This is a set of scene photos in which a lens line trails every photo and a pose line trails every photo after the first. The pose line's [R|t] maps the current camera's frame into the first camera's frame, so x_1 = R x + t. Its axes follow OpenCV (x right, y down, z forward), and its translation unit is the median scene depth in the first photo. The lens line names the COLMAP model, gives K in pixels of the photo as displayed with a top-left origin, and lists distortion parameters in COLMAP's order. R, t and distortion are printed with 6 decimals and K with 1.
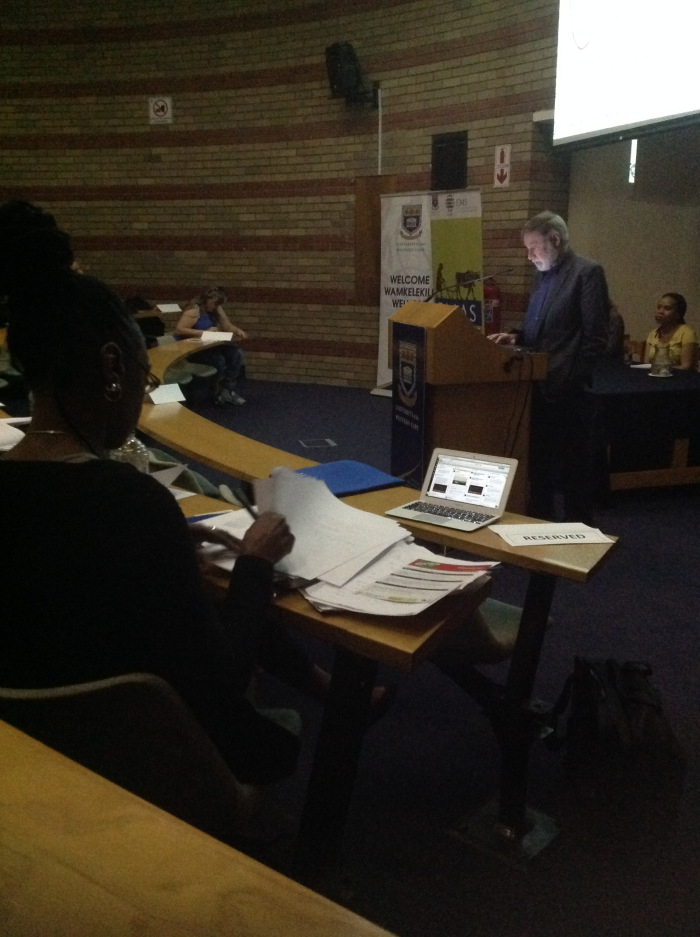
lens RADIAL K [[895.3, 0, 348.3], [0, 895.3, 452.9], [0, 0, 1]] dist [0.088420, 0.000000]
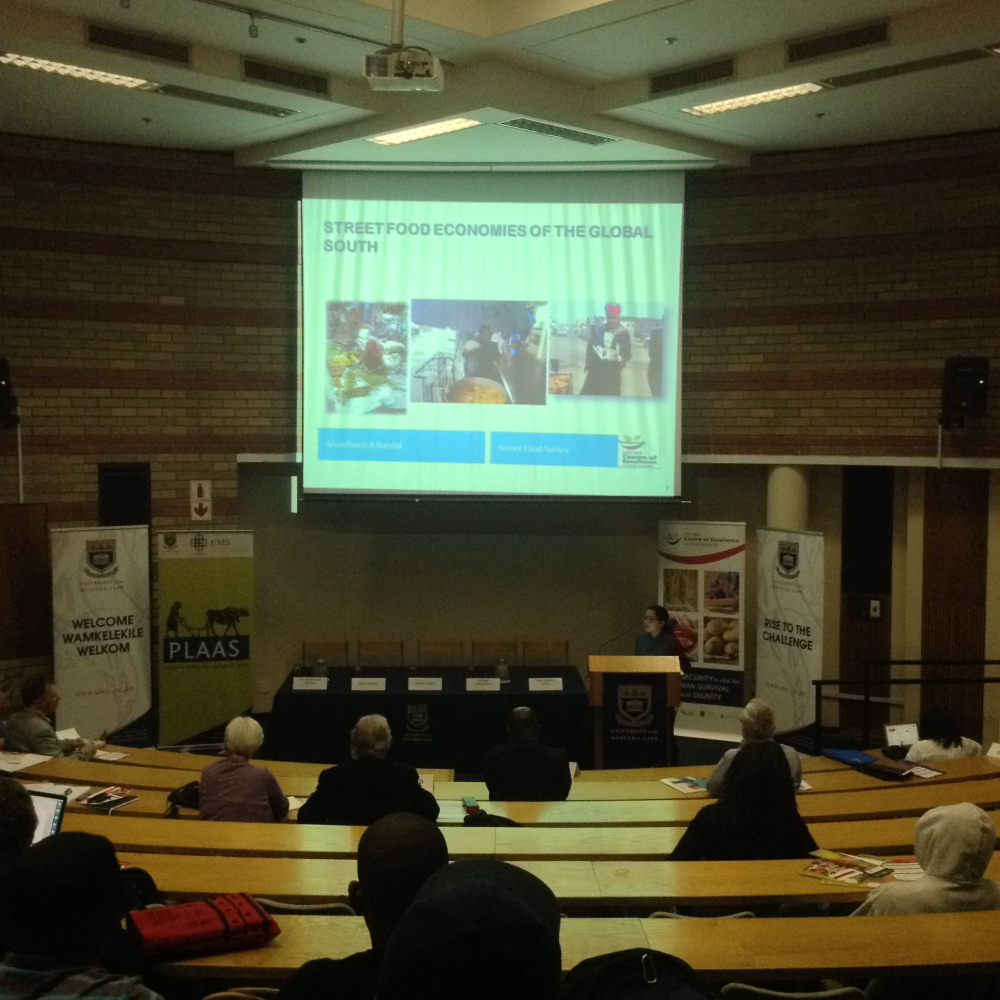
lens RADIAL K [[1256.2, 0, 491.0], [0, 1256.2, 500.9], [0, 0, 1]] dist [0.139830, 0.000000]
pose [[0.292743, -0.065214, 0.953965, -1.120502], [0.201505, 0.979474, 0.005122, -0.271069], [-0.934718, 0.190729, 0.299875, 0.296693]]
